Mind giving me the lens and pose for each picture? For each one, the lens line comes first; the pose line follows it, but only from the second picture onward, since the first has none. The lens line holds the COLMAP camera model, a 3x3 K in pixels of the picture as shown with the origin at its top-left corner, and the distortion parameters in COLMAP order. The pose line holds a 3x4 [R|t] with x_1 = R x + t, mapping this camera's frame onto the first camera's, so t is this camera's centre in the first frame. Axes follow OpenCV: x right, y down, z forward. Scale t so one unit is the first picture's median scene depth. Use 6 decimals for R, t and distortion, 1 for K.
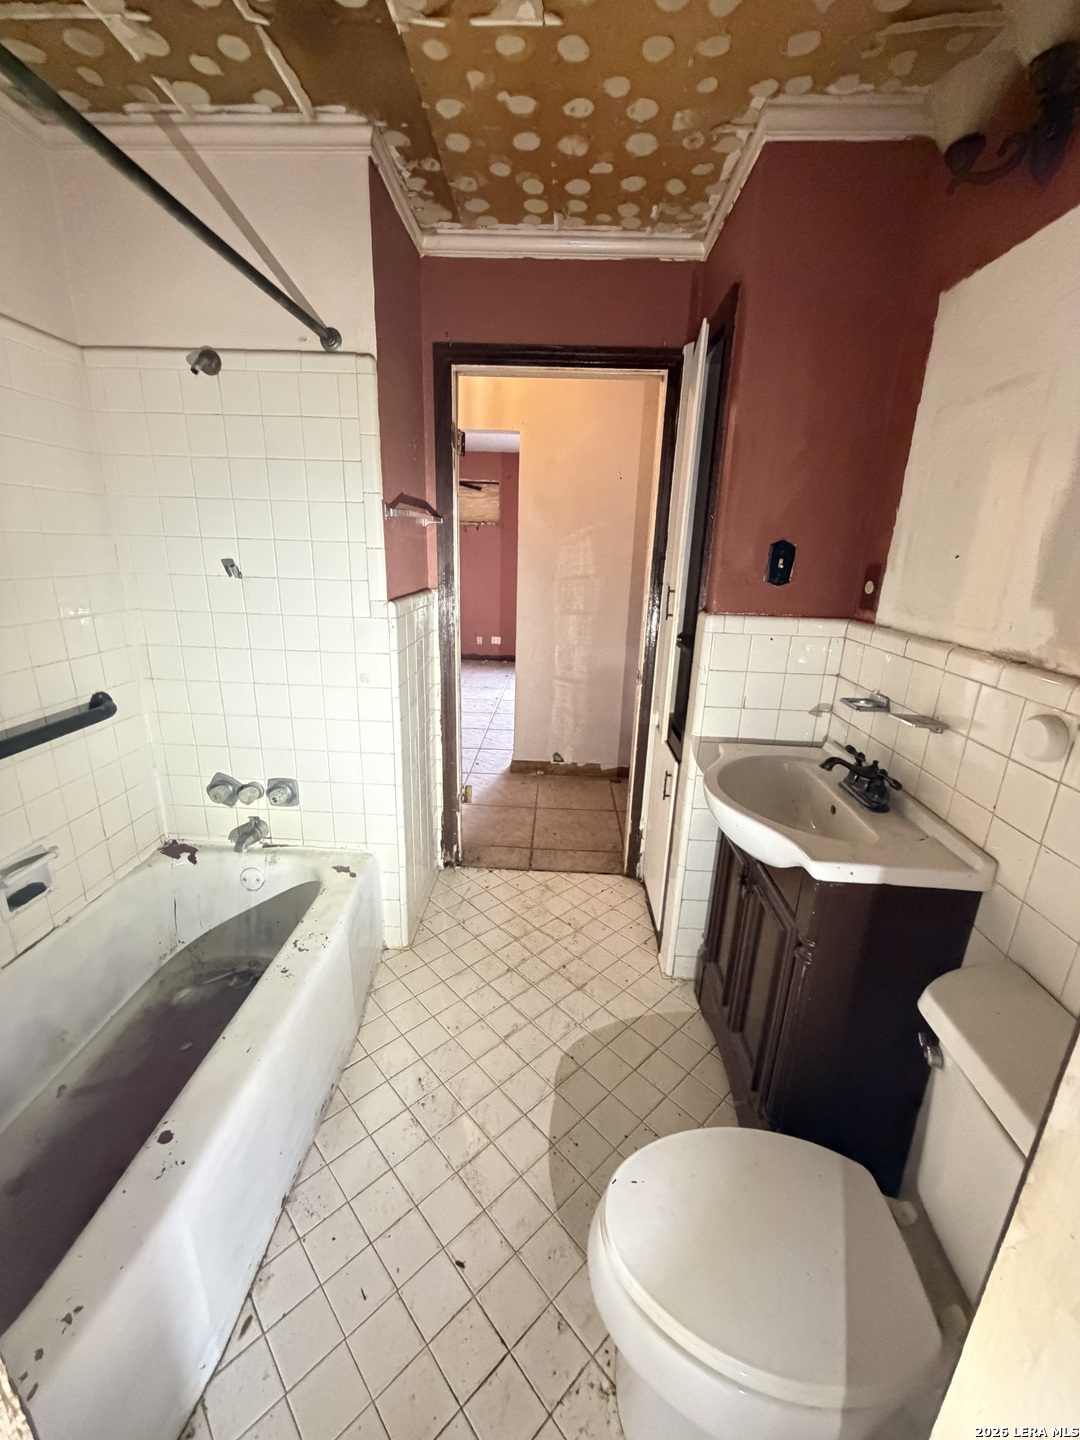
lens RADIAL K [[573.9, 0, 538.5], [0, 573.9, 714.6], [0, 0, 1]] dist [-0.000587, 0.000095]
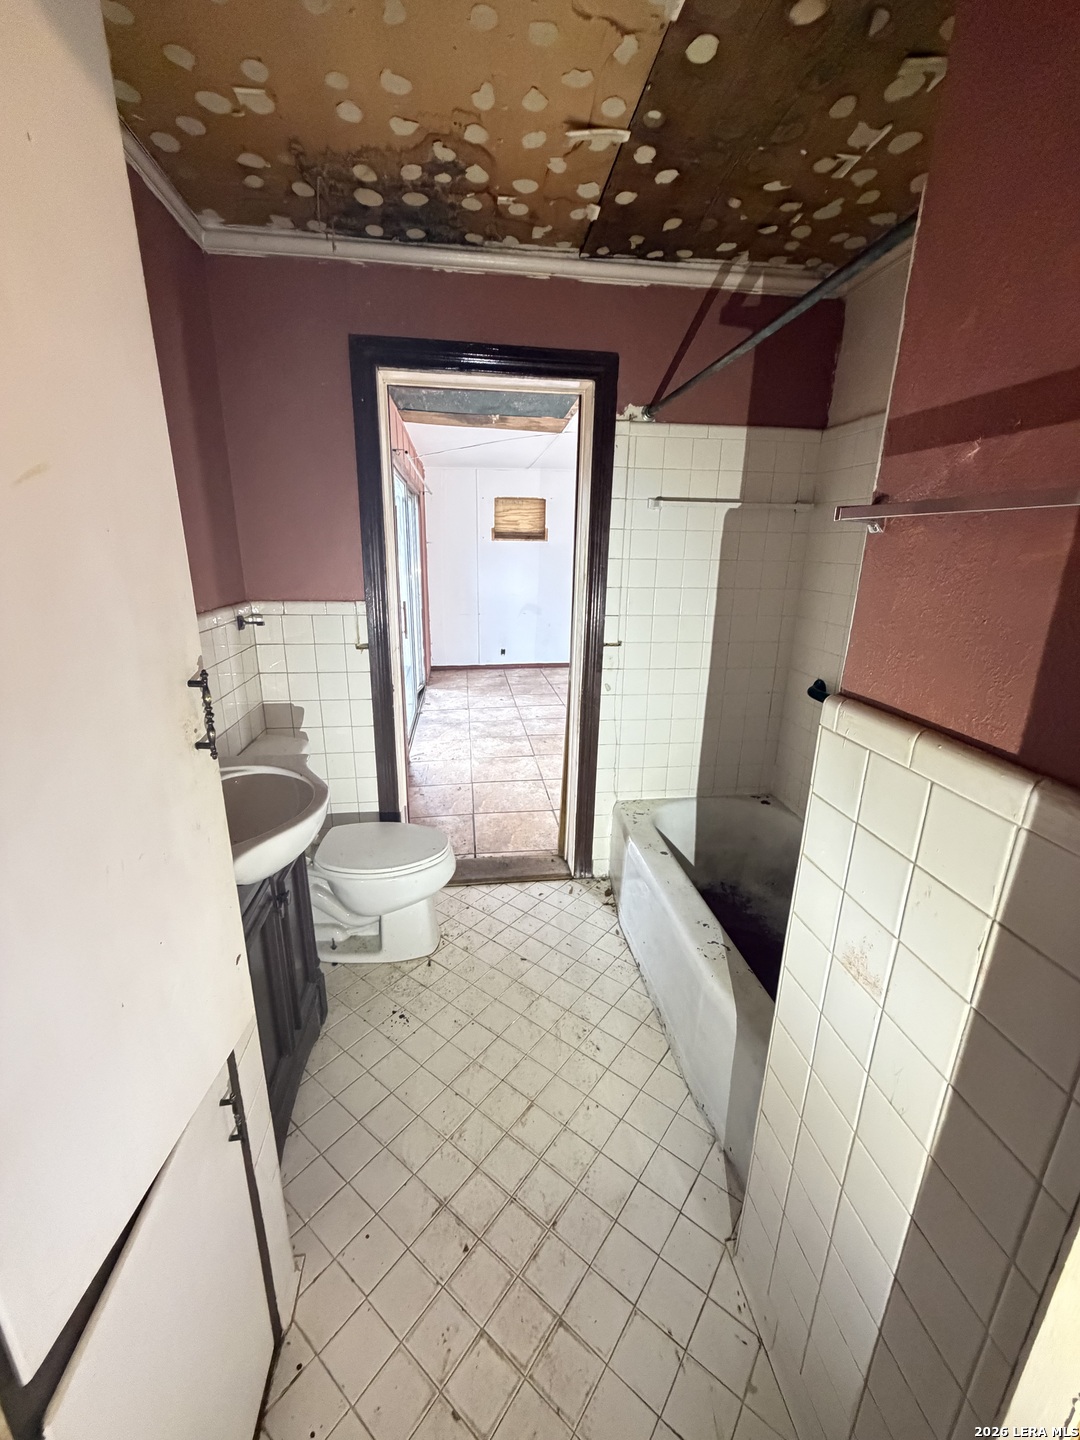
lens RADIAL K [[573.9, 0, 538.5], [0, 573.9, 714.6], [0, 0, 1]] dist [-0.000587, 0.000095]
pose [[-0.984923, 0.004455, -0.172935, 0.092209], [-0.089543, 0.842202, 0.531674, -0.477831], [0.148015, 0.539143, -0.829106, 1.557610]]
